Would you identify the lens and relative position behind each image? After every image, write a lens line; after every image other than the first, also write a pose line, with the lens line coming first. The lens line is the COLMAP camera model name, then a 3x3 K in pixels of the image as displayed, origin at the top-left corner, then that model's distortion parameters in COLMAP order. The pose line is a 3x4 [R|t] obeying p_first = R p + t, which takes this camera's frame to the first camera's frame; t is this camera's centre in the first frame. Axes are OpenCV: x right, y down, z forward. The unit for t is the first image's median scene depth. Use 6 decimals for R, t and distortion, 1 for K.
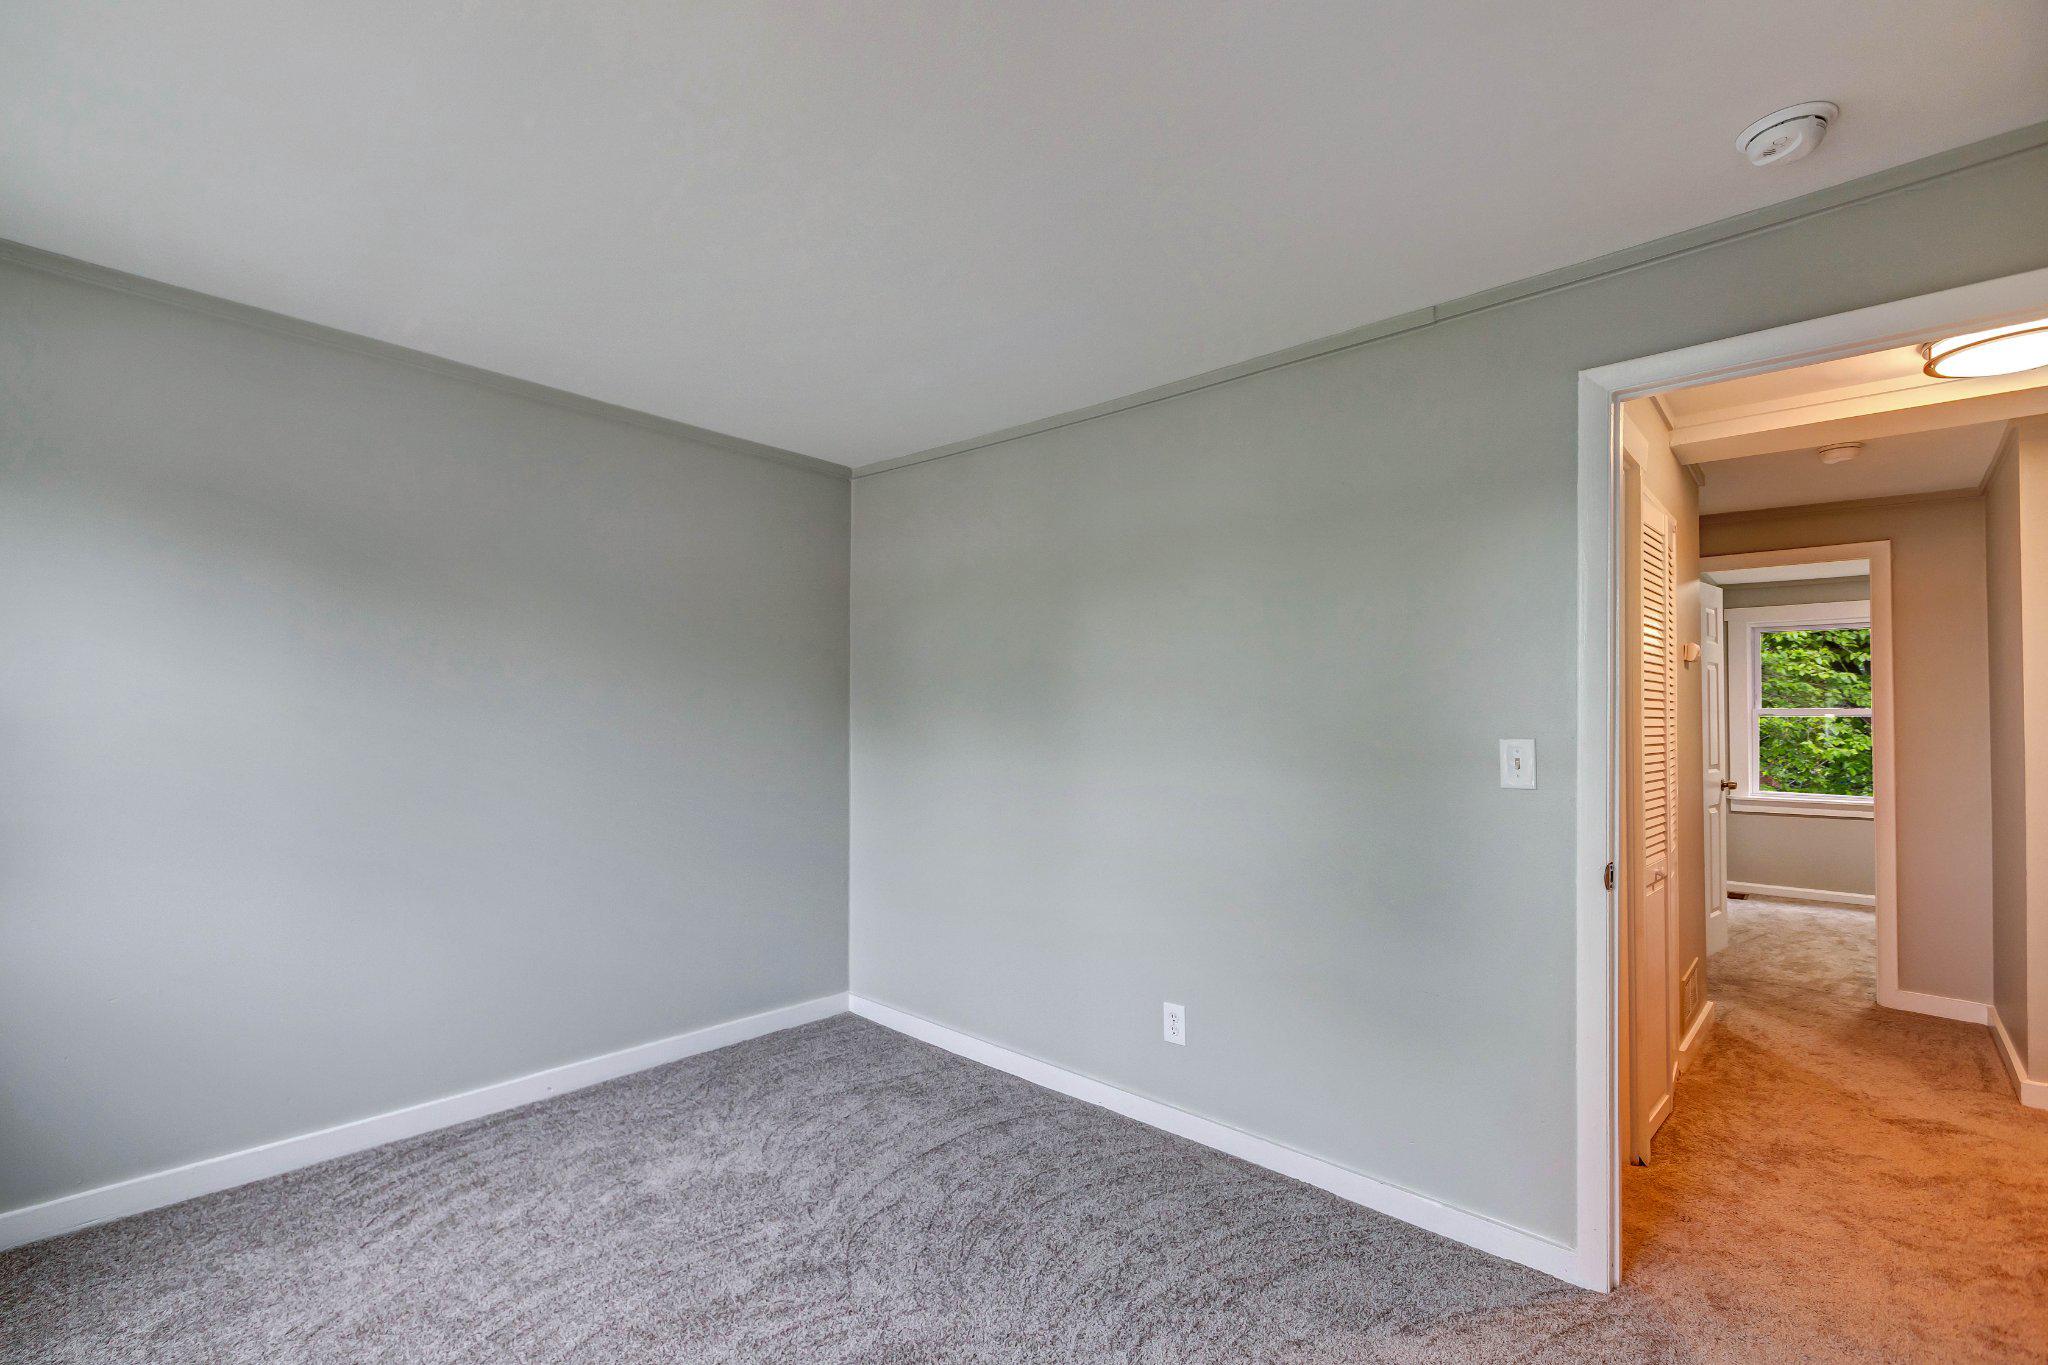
lens RADIAL K [[912.2, 0, 988.2], [0, 912.2, 693.0], [0, 0, 1]] dist [0.003240, 0.000017]
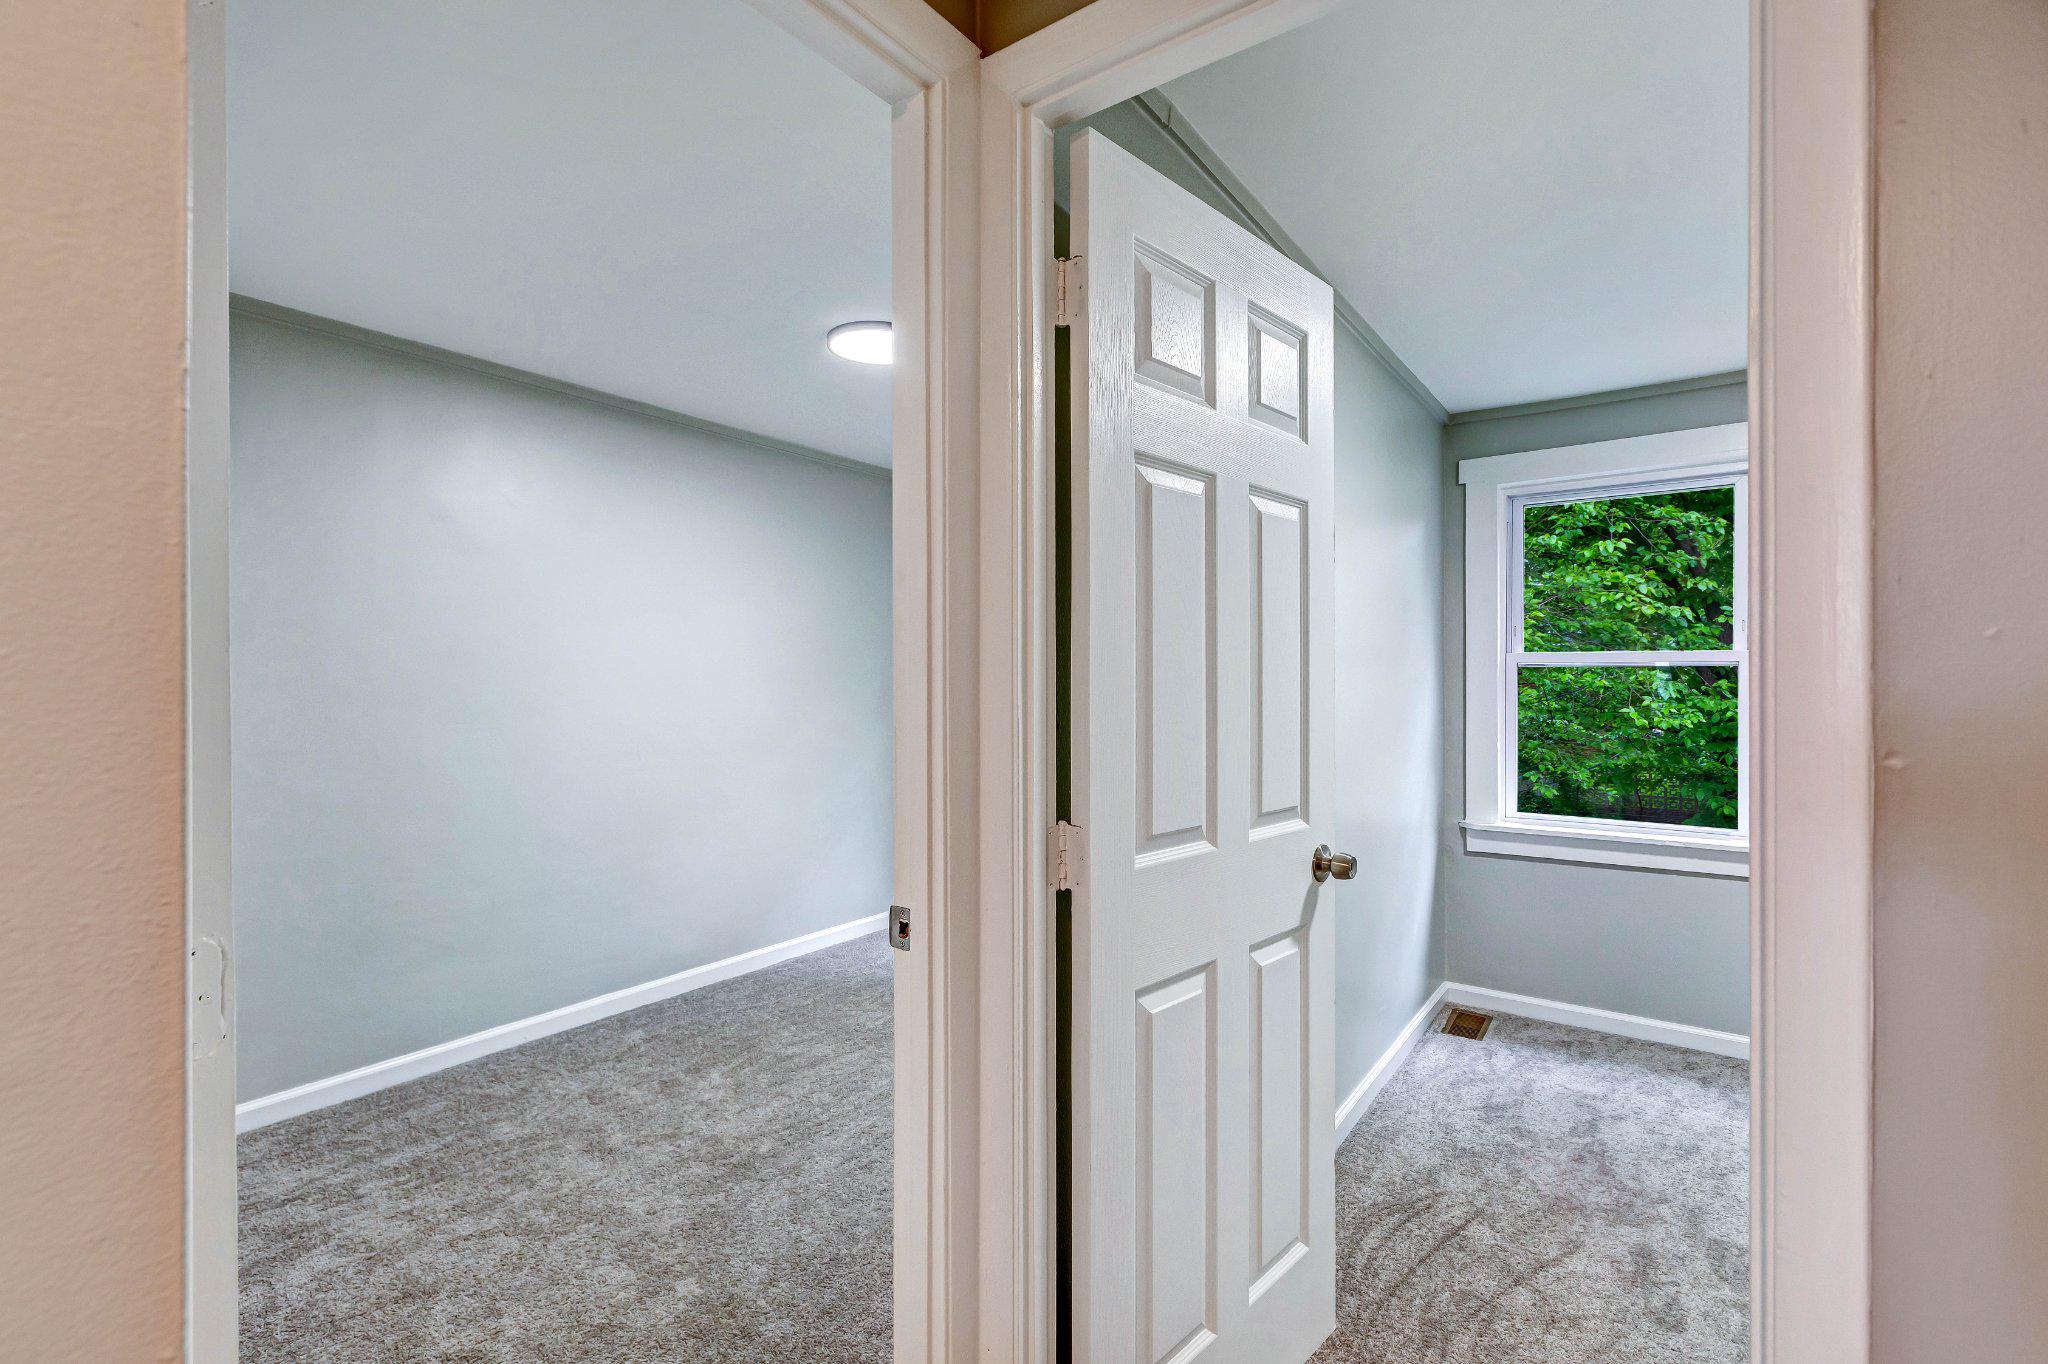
lens RADIAL K [[919.1, 0, 1018.3], [0, 919.1, 672.5], [0, 0, 1]] dist [0.002573, 0.000125]
pose [[0.992227, -0.002329, 0.124420, 0.372998], [0.000024, 0.999828, 0.018527, 0.013926], [-0.124442, -0.018380, 0.992057, 0.389844]]
